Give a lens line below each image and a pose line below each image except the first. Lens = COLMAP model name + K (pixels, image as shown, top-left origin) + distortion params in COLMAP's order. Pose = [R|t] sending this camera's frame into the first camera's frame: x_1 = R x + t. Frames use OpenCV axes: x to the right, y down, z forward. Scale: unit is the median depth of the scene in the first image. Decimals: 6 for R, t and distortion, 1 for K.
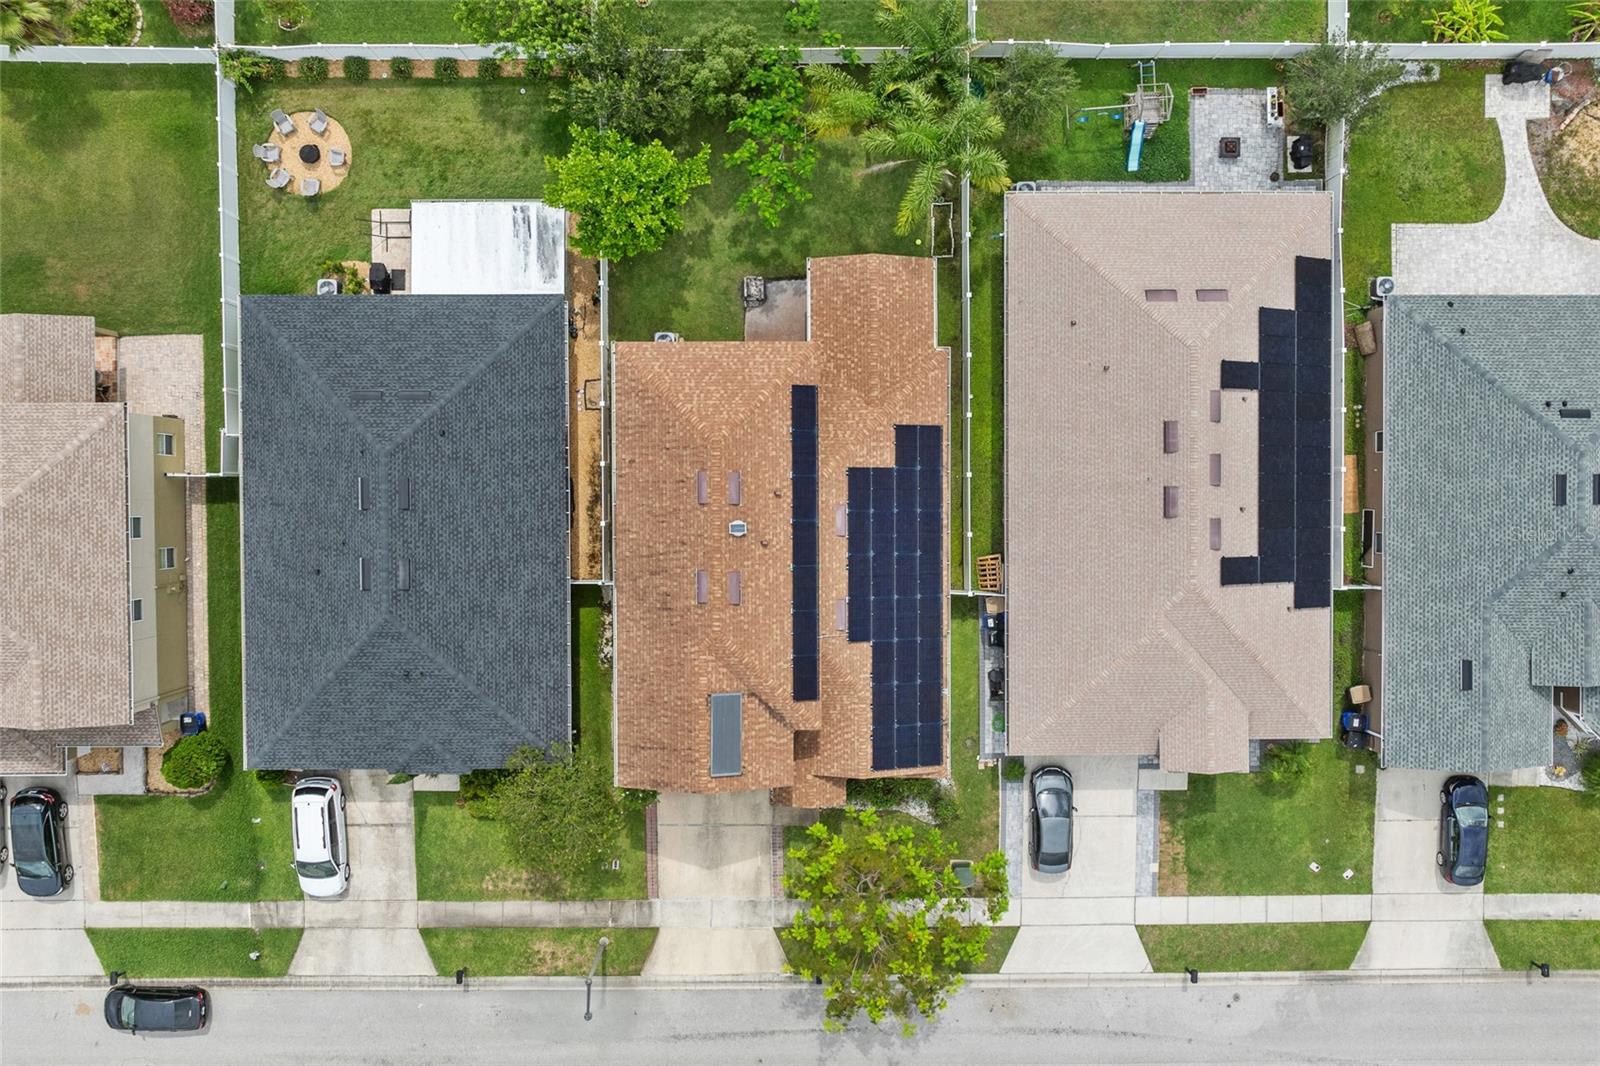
lens RADIAL K [[1329.2, 0, 800.0], [0, 1329.2, 533.0], [0, 0, 1]] dist [-0.014790, -0.008705]
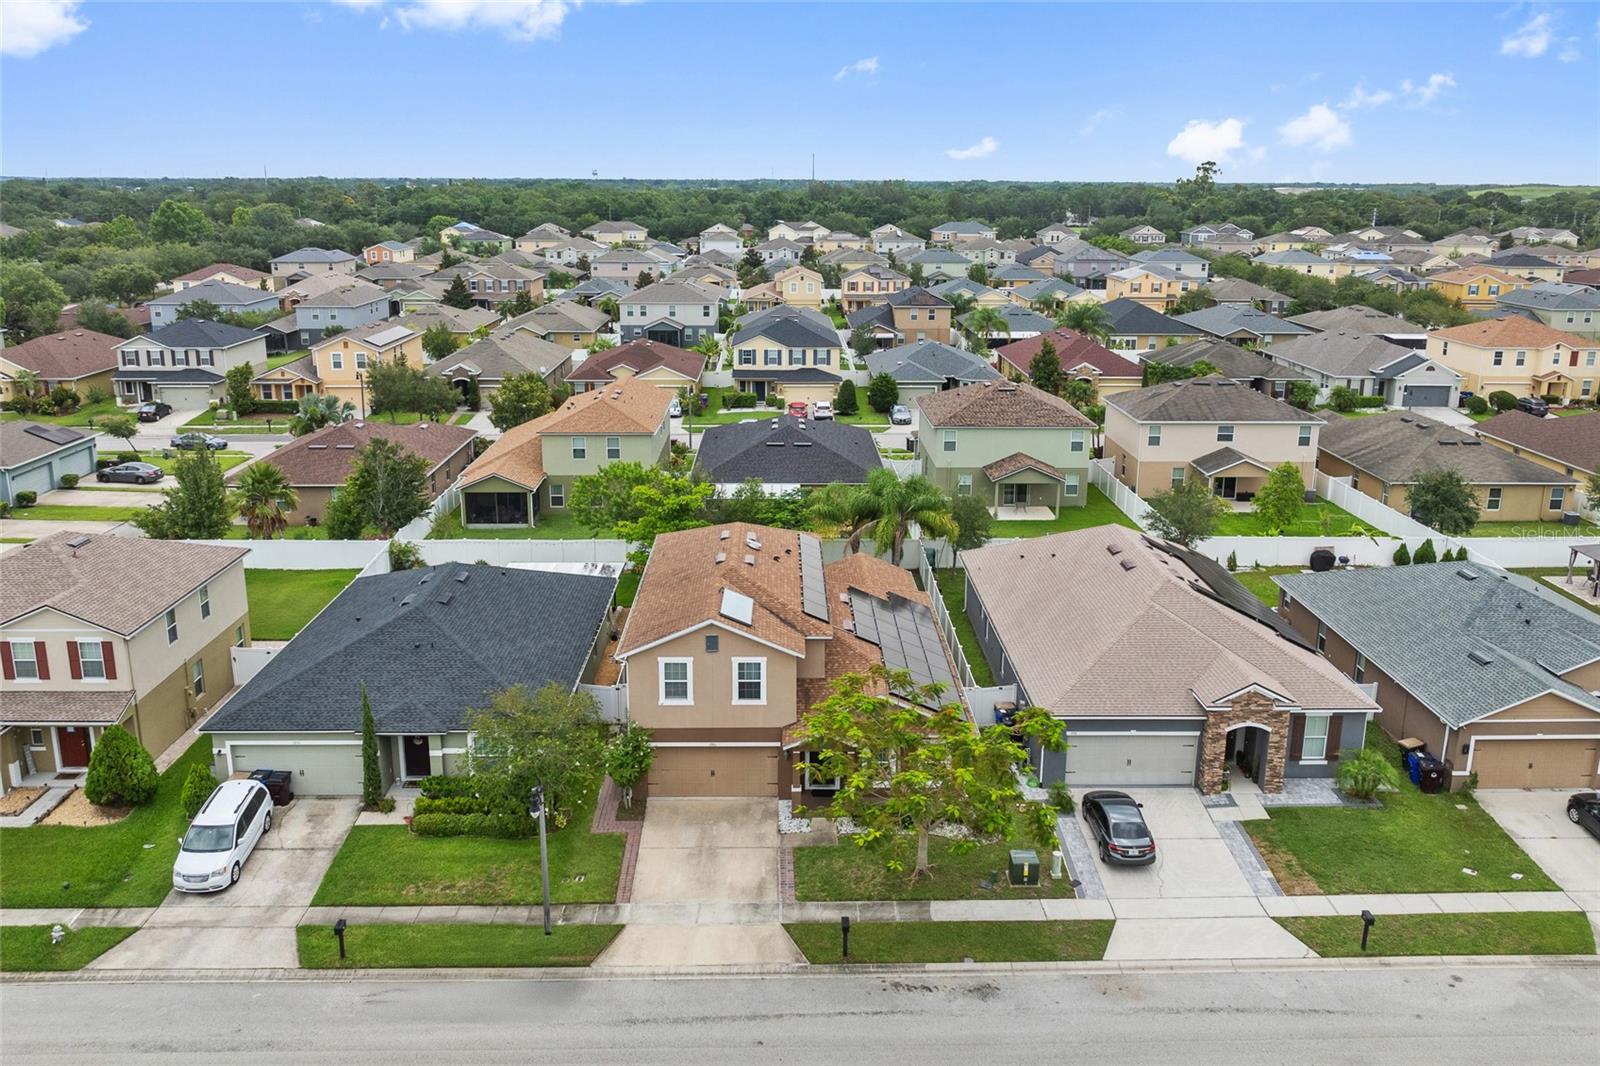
lens RADIAL K [[1329.2, 0, 800.0], [0, 1329.2, 533.0], [0, 0, 1]] dist [-0.014790, -0.008705]
pose [[0.999927, -0.006049, 0.010455, -0.016067], [0.011604, 0.240784, -0.970509, 0.959263], [0.003353, 0.970560, 0.240837, 0.613179]]
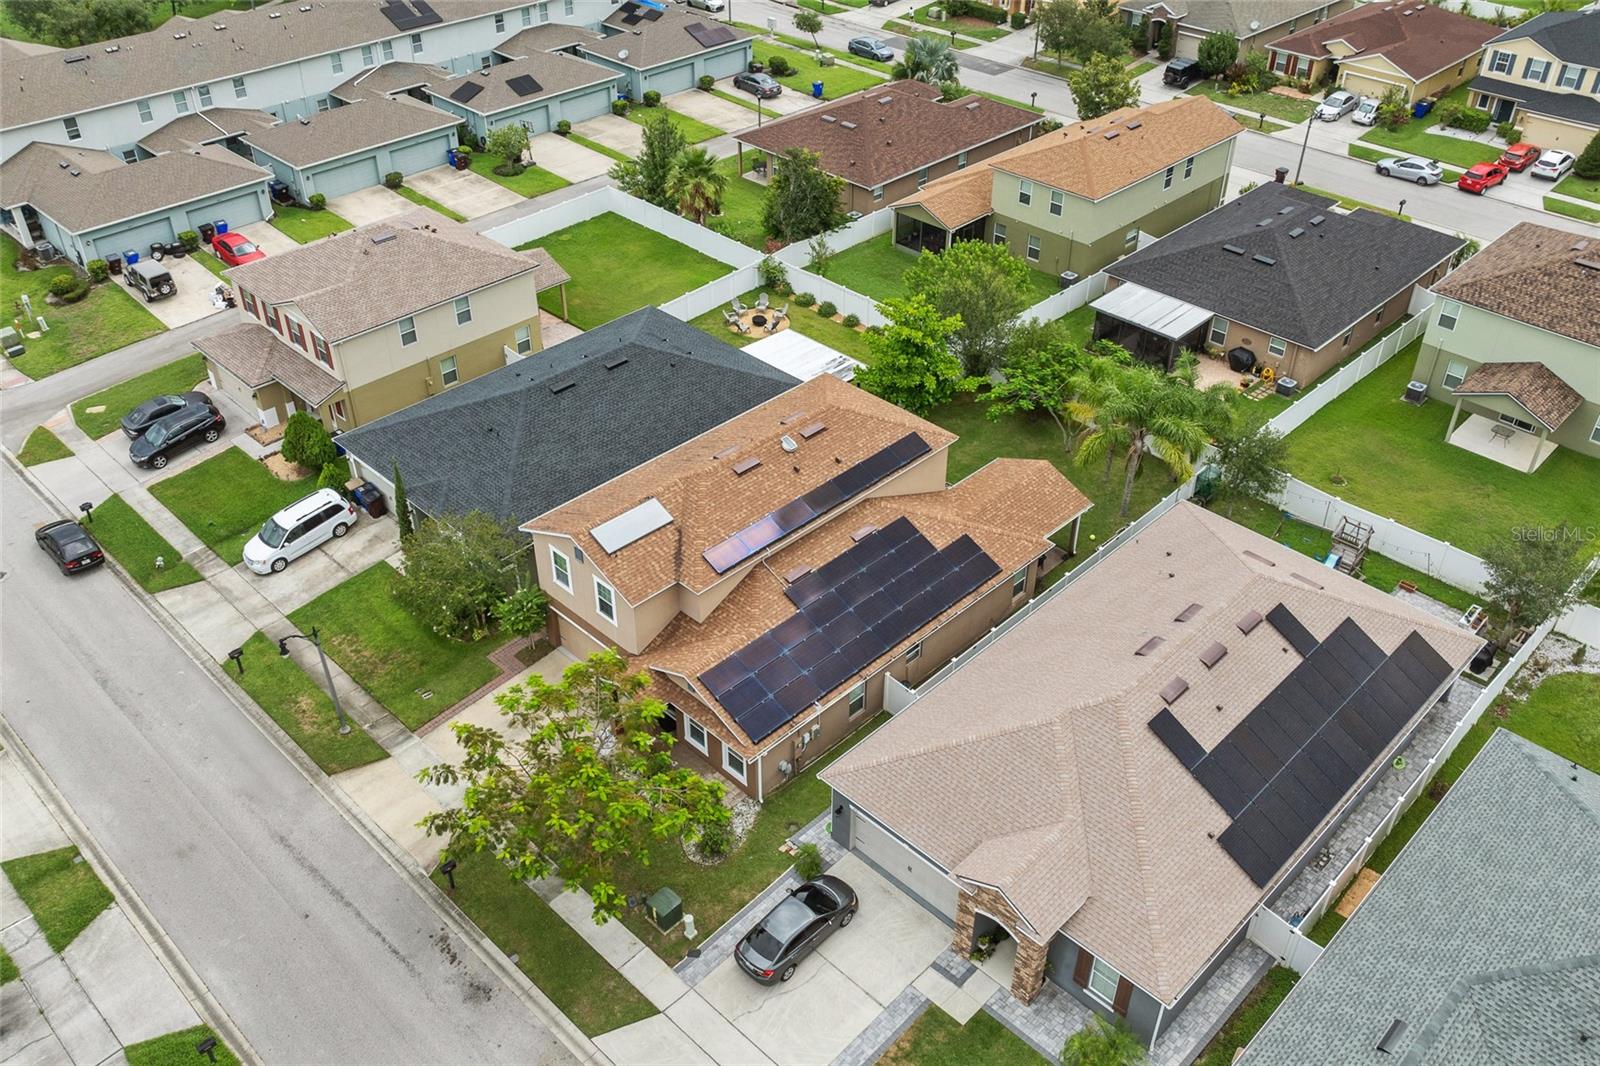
lens RADIAL K [[1329.2, 0, 800.0], [0, 1329.2, 533.0], [0, 0, 1]] dist [-0.014790, -0.008705]
pose [[0.708797, 0.413109, -0.571794, 0.521212], [-0.705365, 0.405665, -0.581288, 0.554821], [-0.008179, 0.815339, 0.578927, 0.374888]]
